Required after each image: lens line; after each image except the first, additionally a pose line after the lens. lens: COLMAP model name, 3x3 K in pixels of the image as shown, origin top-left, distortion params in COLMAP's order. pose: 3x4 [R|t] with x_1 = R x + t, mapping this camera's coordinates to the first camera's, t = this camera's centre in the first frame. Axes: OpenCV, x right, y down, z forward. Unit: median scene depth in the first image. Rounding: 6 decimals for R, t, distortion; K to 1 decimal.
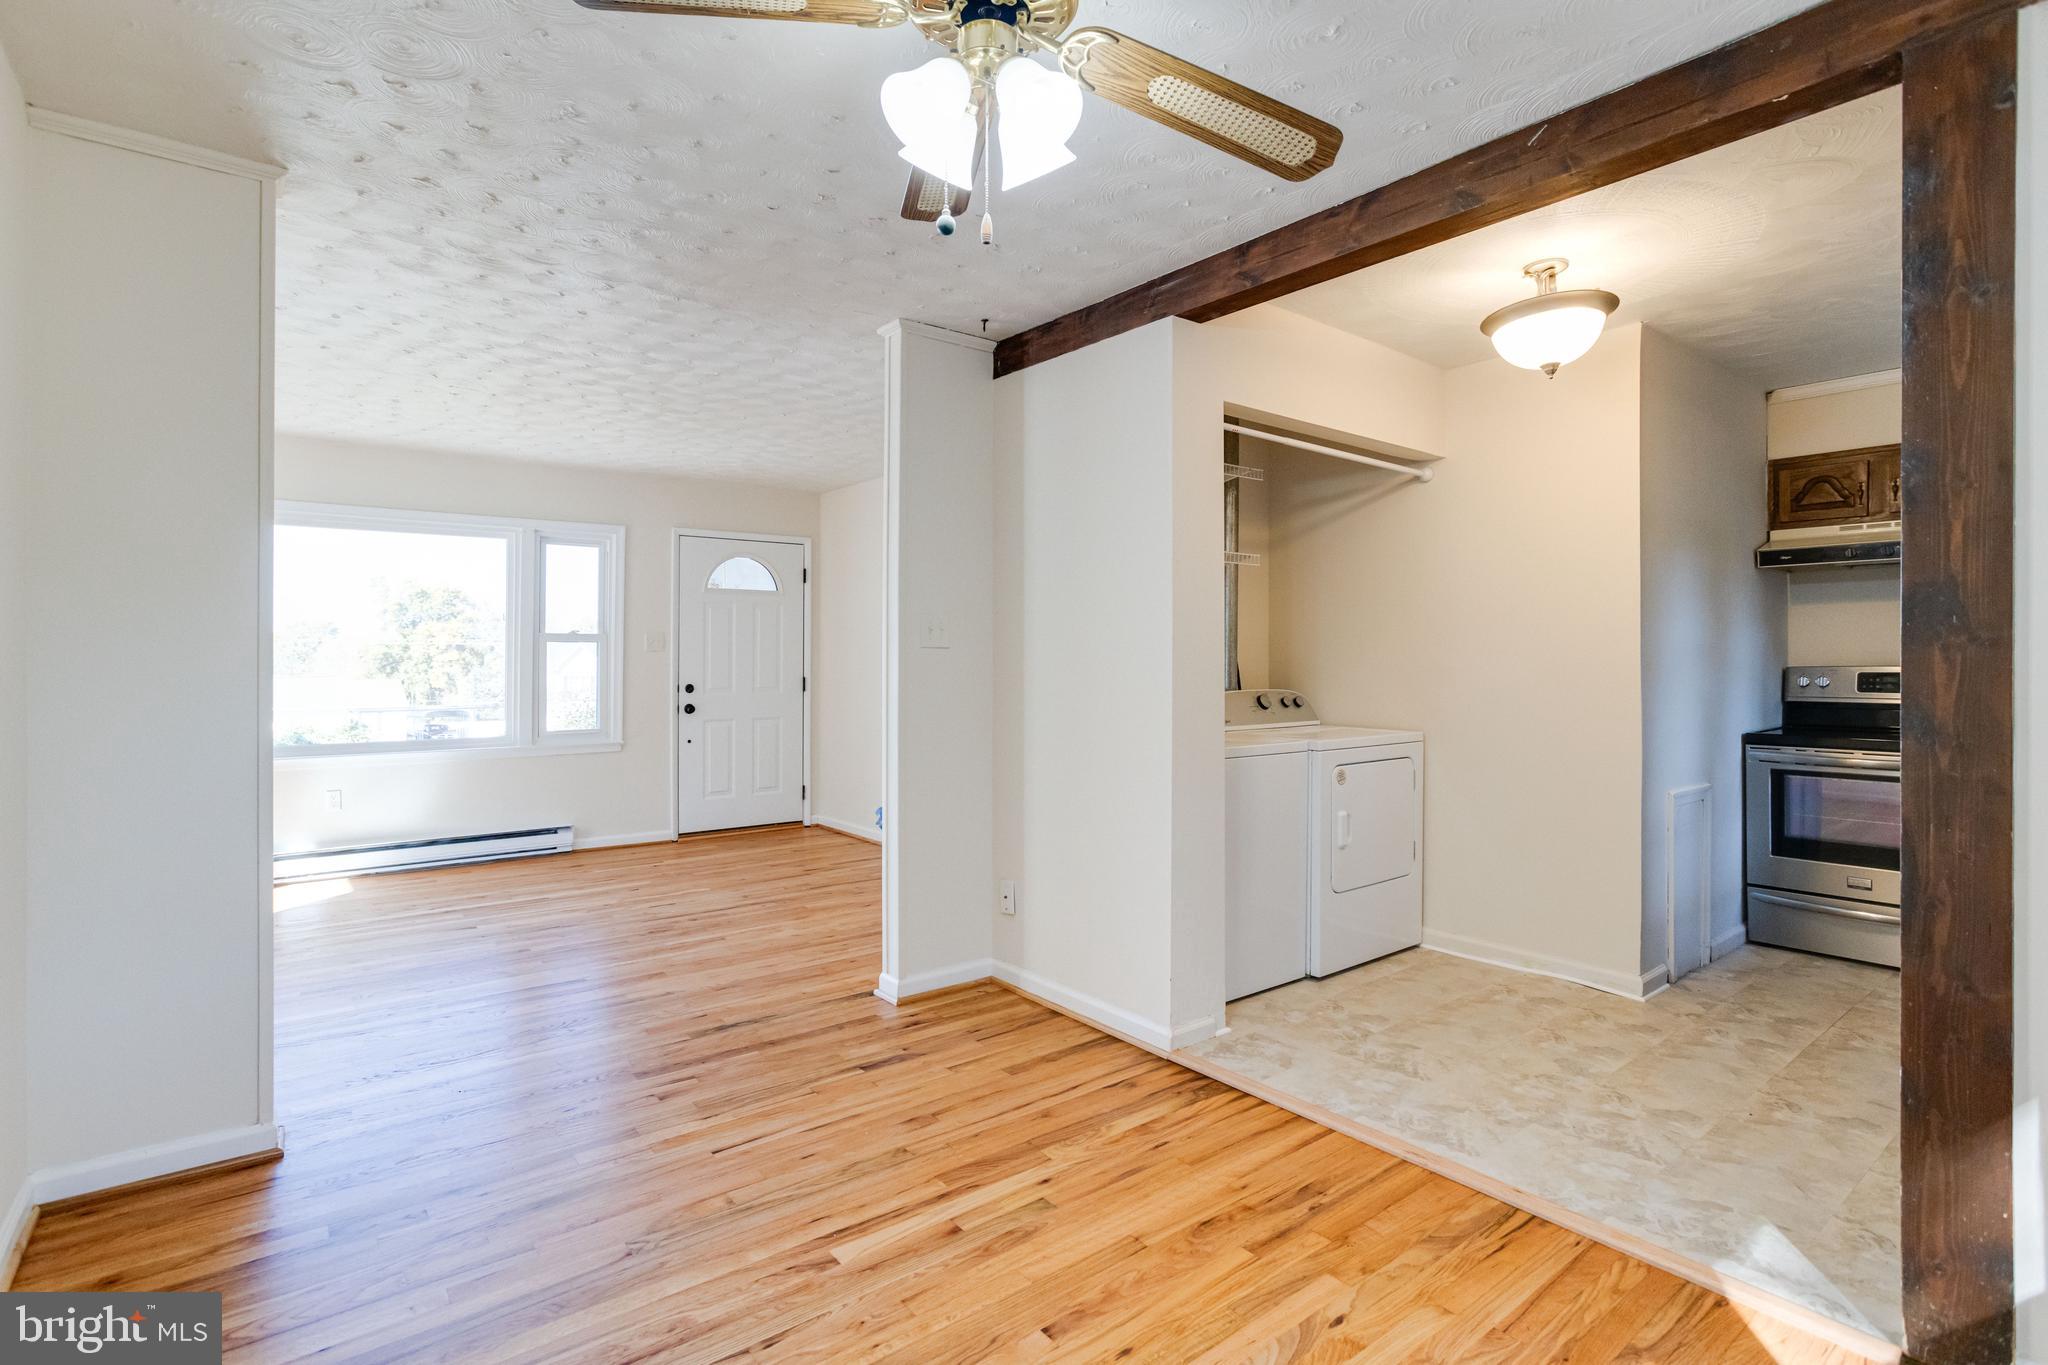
lens RADIAL K [[994.5, 0, 1021.0], [0, 994.5, 655.6], [0, 0, 1]] dist [-0.045404, 0.025579]
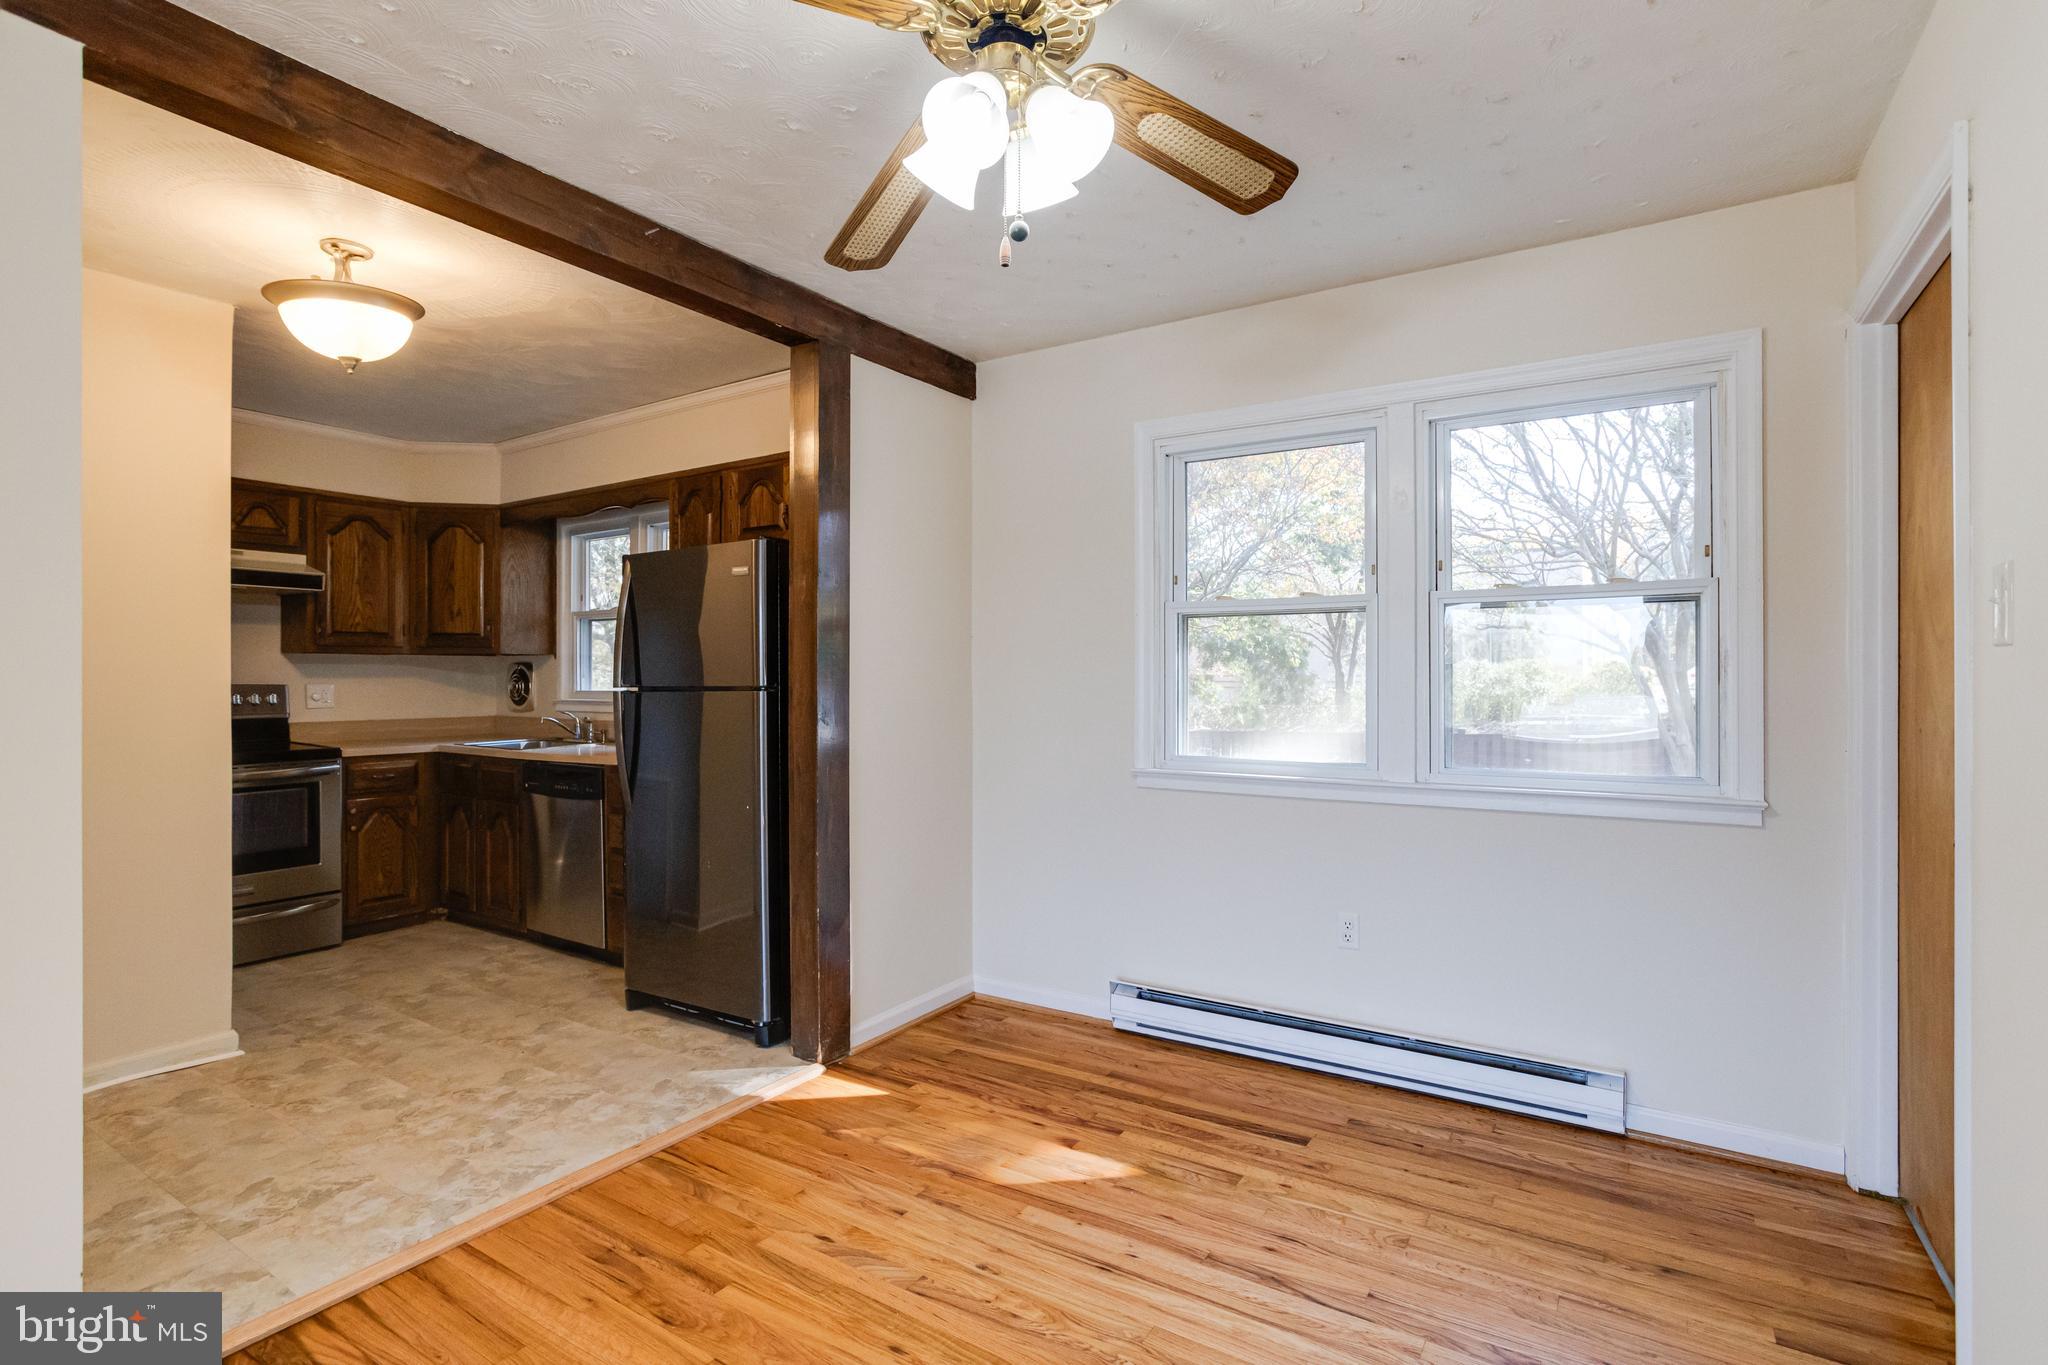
lens RADIAL K [[984.2, 0, 1027.7], [0, 984.2, 676.7], [0, 0, 1]] dist [-0.045642, 0.025585]
pose [[-0.328793, -0.000684, 0.944402, -0.440932], [-0.003348, 0.999994, -0.000442, -0.000298], [-0.944396, -0.003307, -0.328794, 0.587388]]
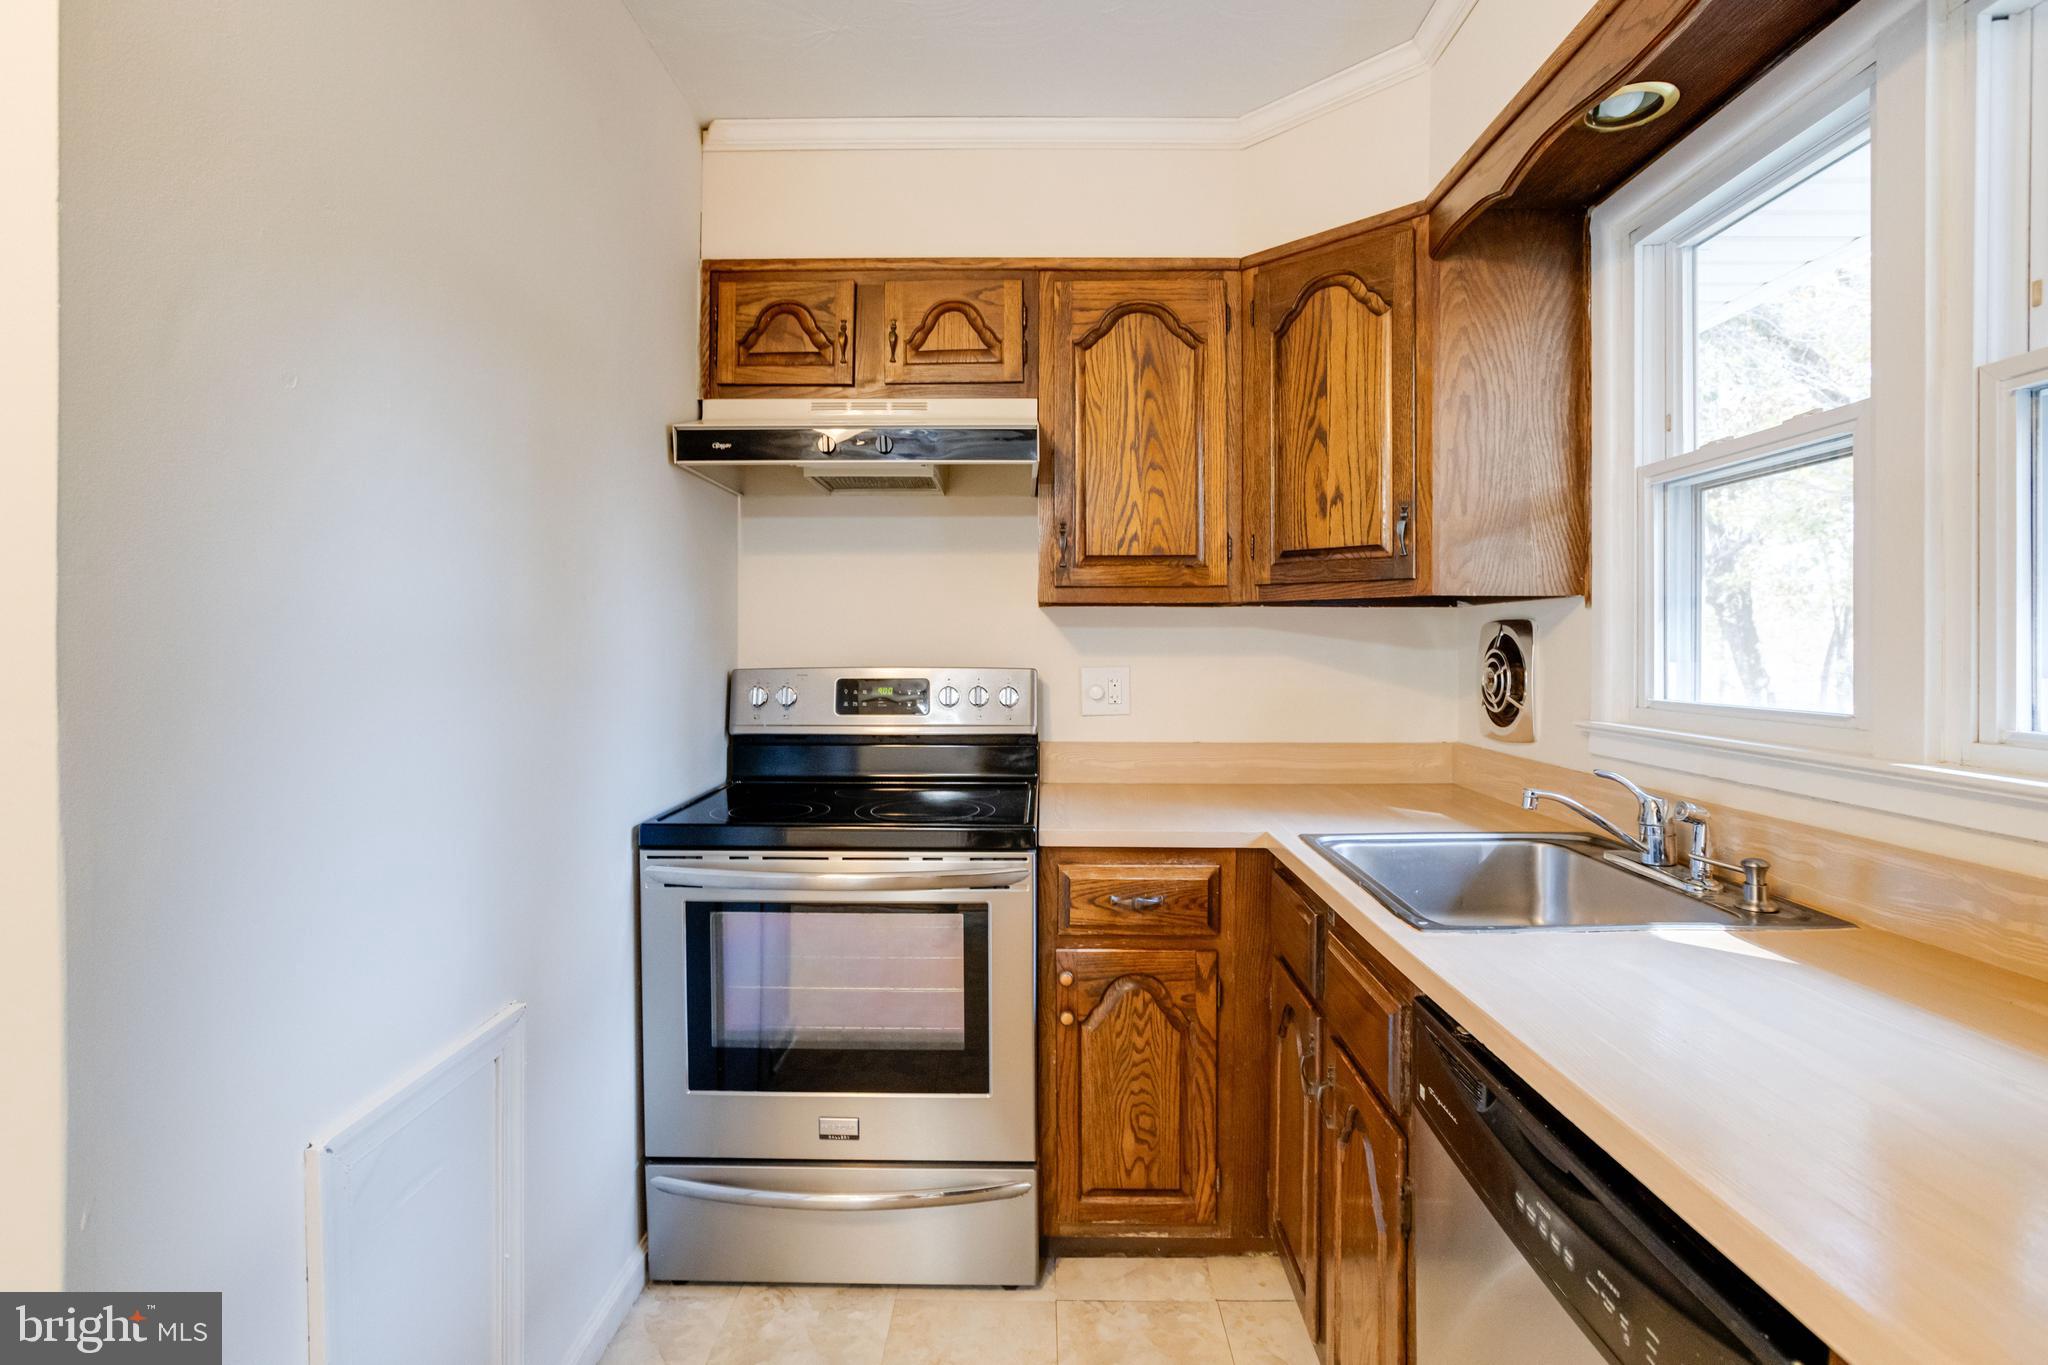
lens RADIAL K [[997.1, 0, 1015.9], [0, 997.1, 645.6], [0, 0, 1]] dist [-0.050952, 0.028398]
pose [[0.630818, -0.000799, 0.775930, 0.585094], [-0.004941, 0.999975, 0.005047, -0.005916], [-0.775915, -0.007018, 0.630799, 0.682812]]
